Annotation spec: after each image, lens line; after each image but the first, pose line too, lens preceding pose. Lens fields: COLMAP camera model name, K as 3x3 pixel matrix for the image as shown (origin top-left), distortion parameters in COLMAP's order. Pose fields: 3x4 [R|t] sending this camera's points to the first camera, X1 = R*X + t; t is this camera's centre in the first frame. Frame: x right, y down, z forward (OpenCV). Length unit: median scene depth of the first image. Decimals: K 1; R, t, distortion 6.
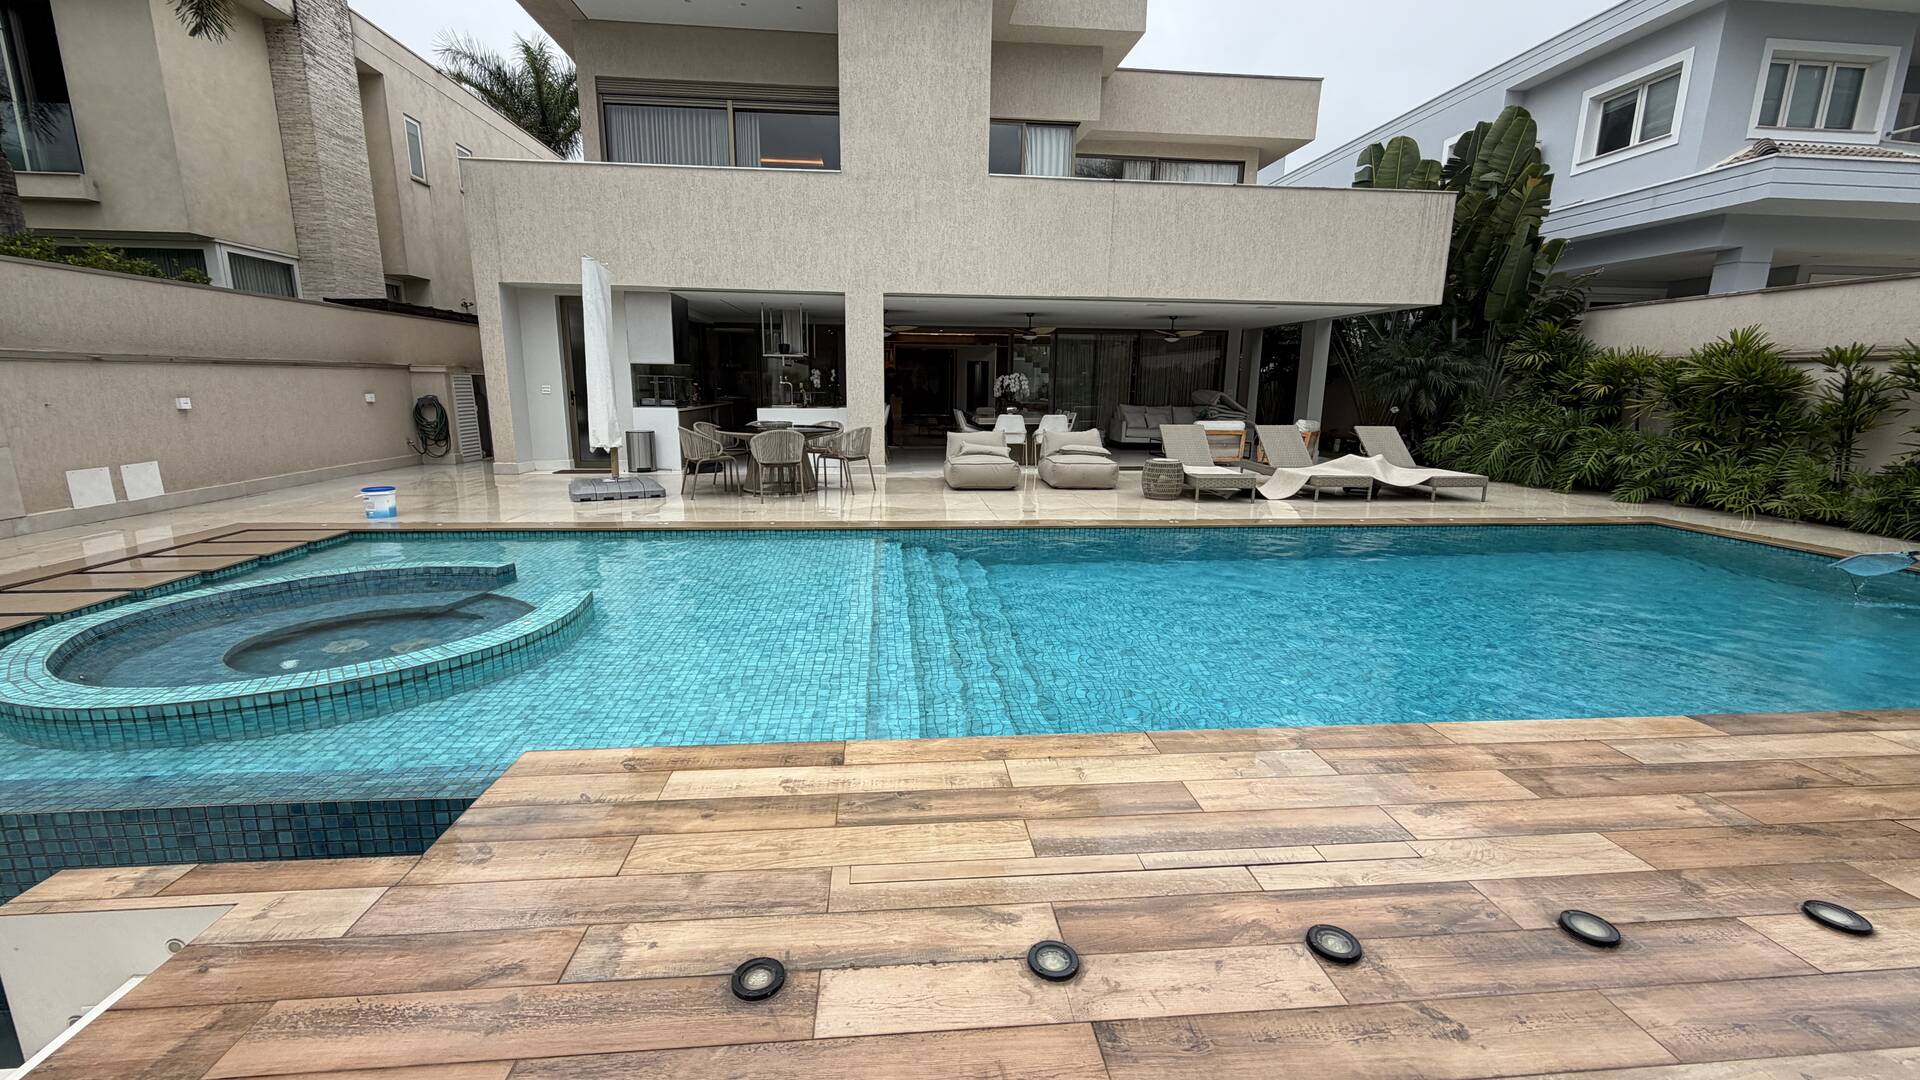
lens RADIAL K [[764.0, 0, 952.6], [0, 764.0, 540.4], [0, 0, 1]] dist [0.000988, 0.000051]
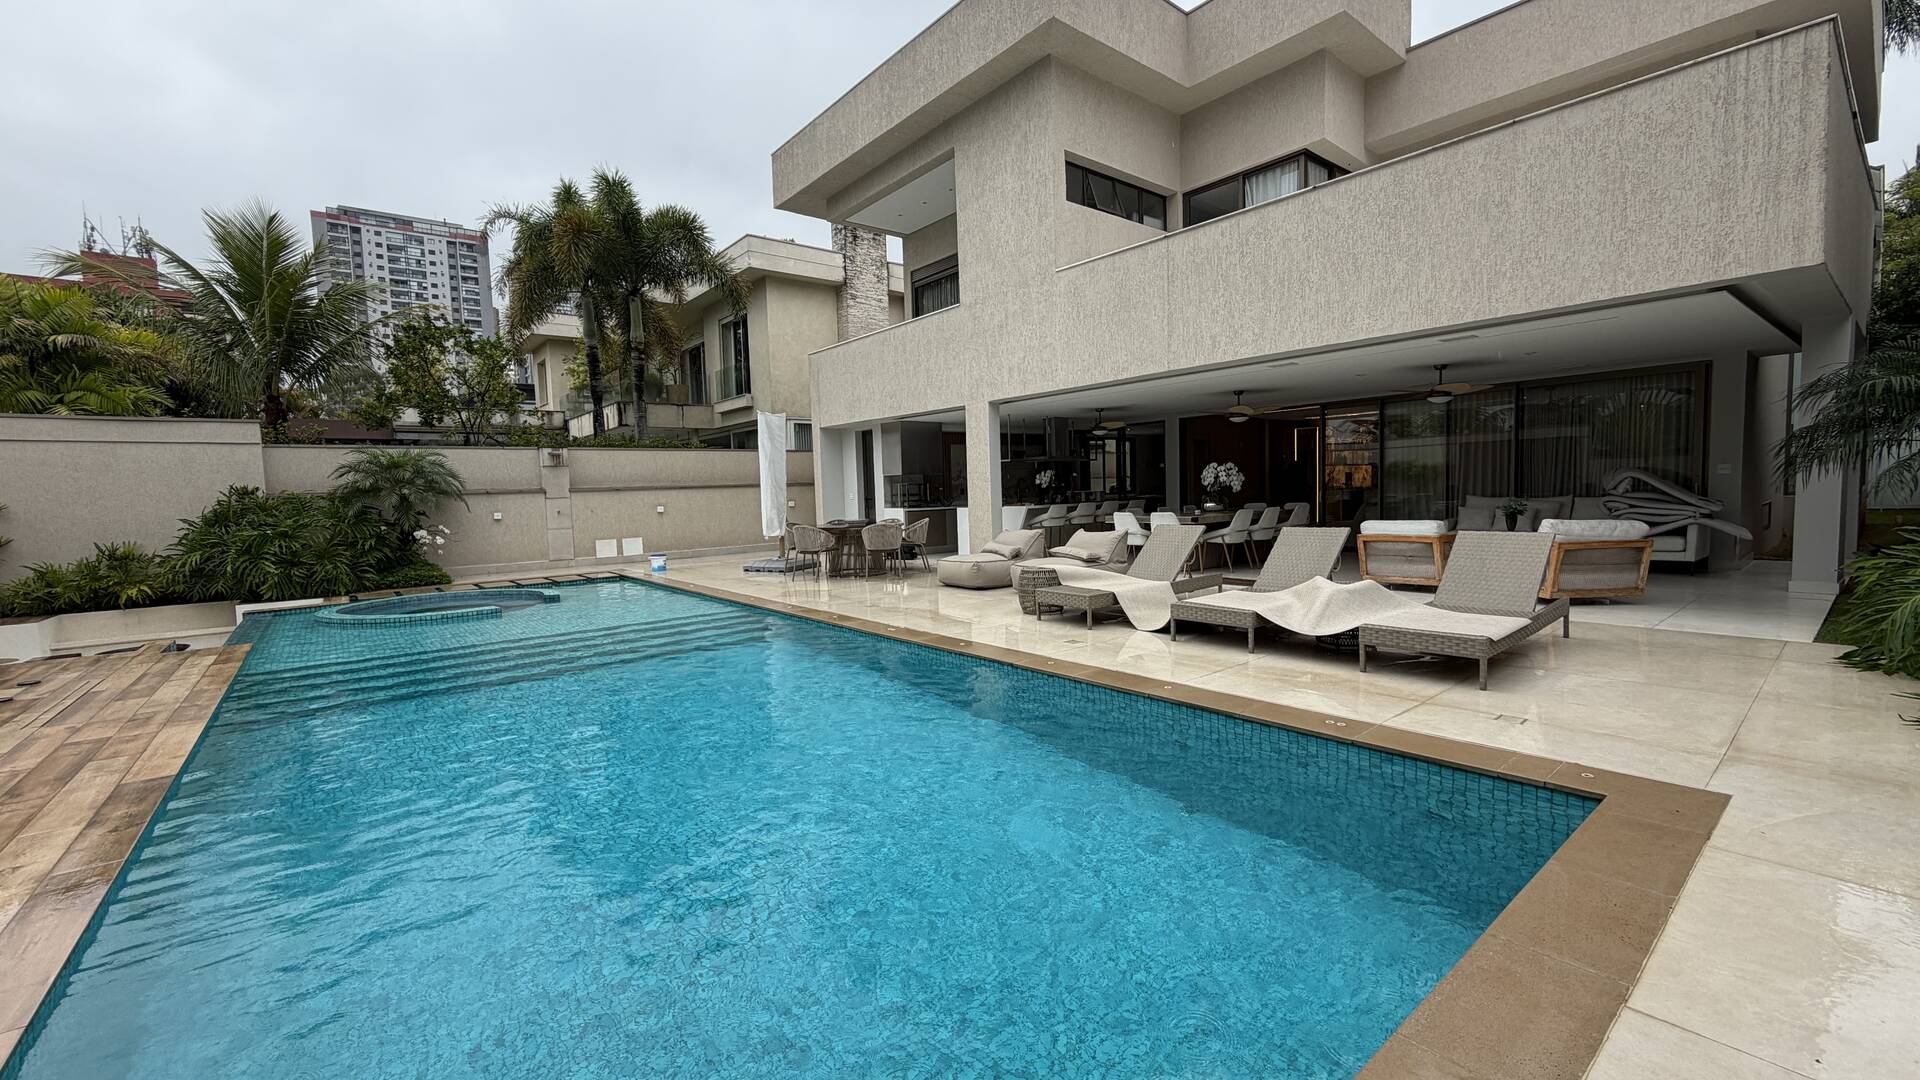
lens RADIAL K [[764.0, 0, 952.6], [0, 764.0, 540.4], [0, 0, 1]] dist [0.000988, 0.000051]
pose [[0.556359, 0.026658, -0.830514, 1.563808], [-0.130628, 0.989864, -0.055734, -0.127464], [0.820610, 0.139496, 0.554202, 0.778652]]
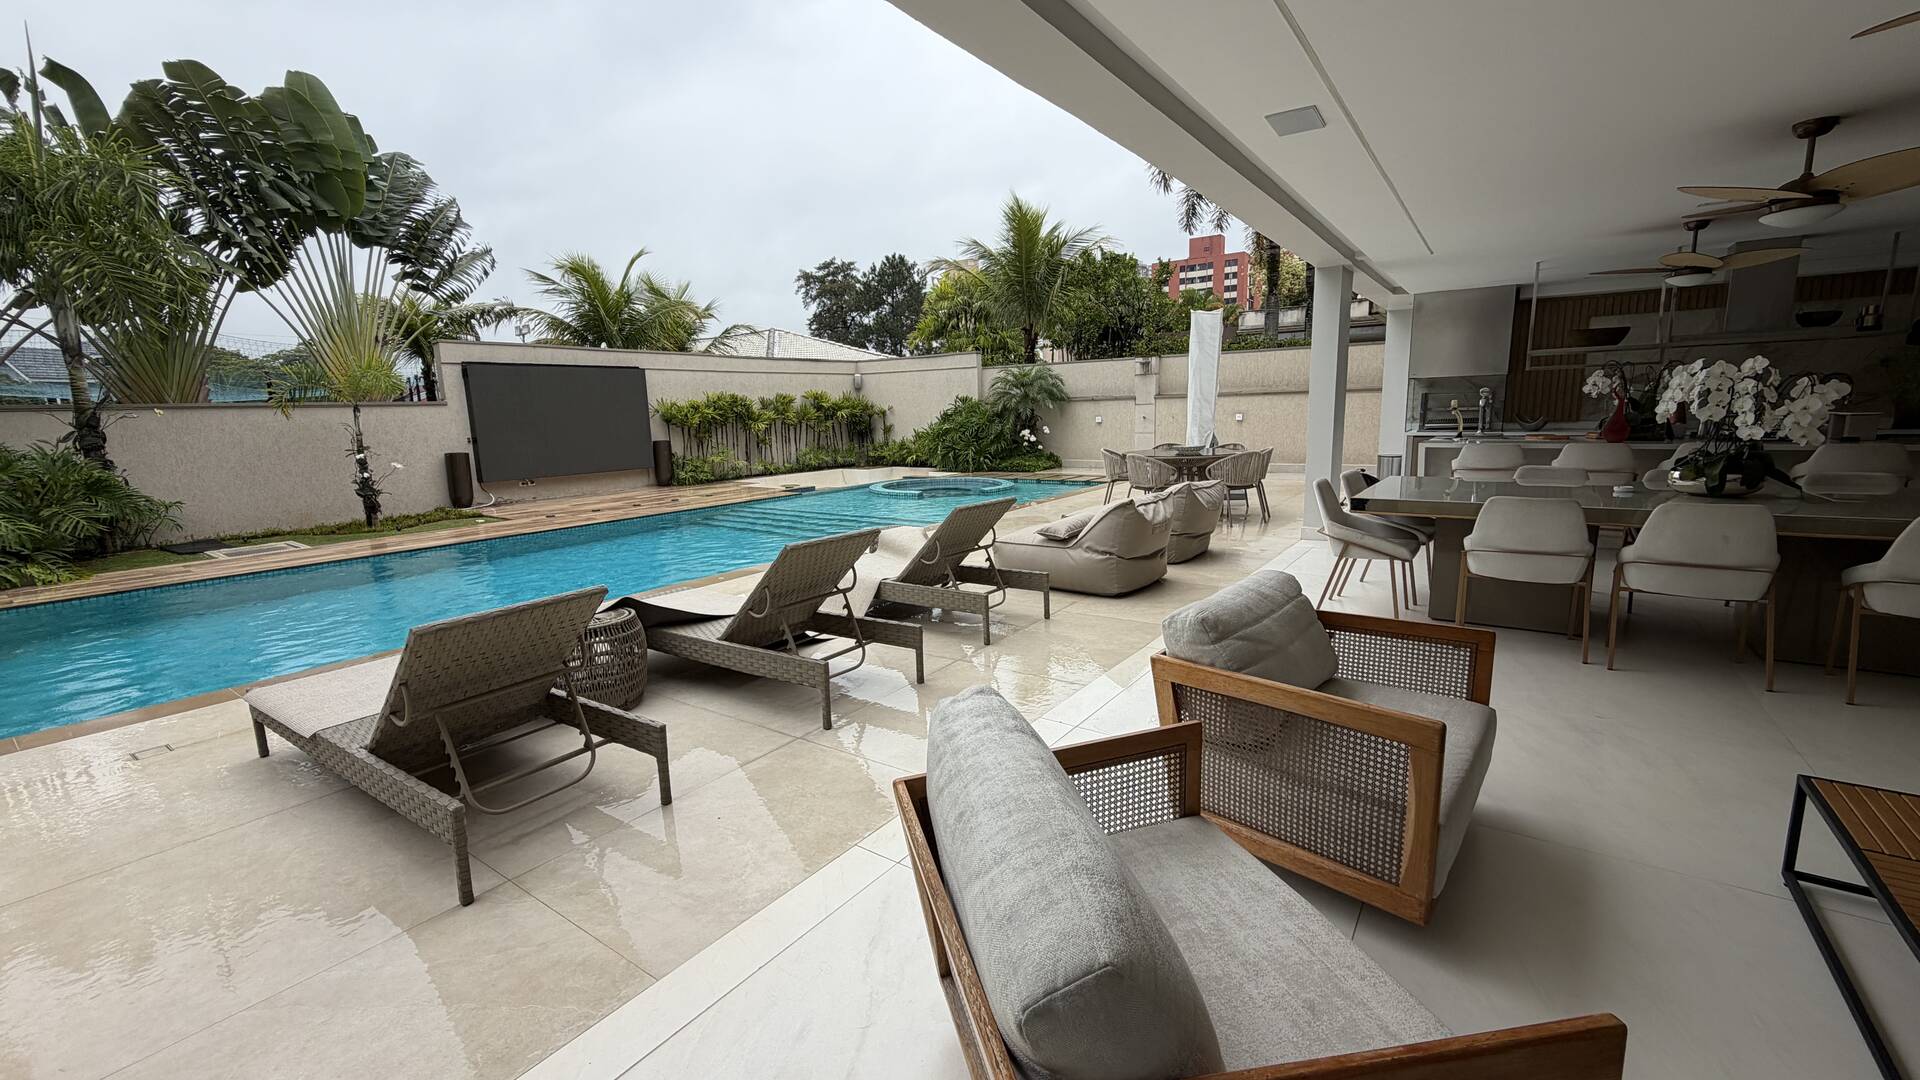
lens RADIAL K [[764.0, 0, 952.6], [0, 764.0, 540.4], [0, 0, 1]] dist [0.000988, 0.000051]
pose [[-0.660244, 0.136406, -0.738560, 1.255032], [-0.131117, 0.947333, 0.292178, -0.504929], [0.739518, 0.289746, -0.607586, 2.478602]]
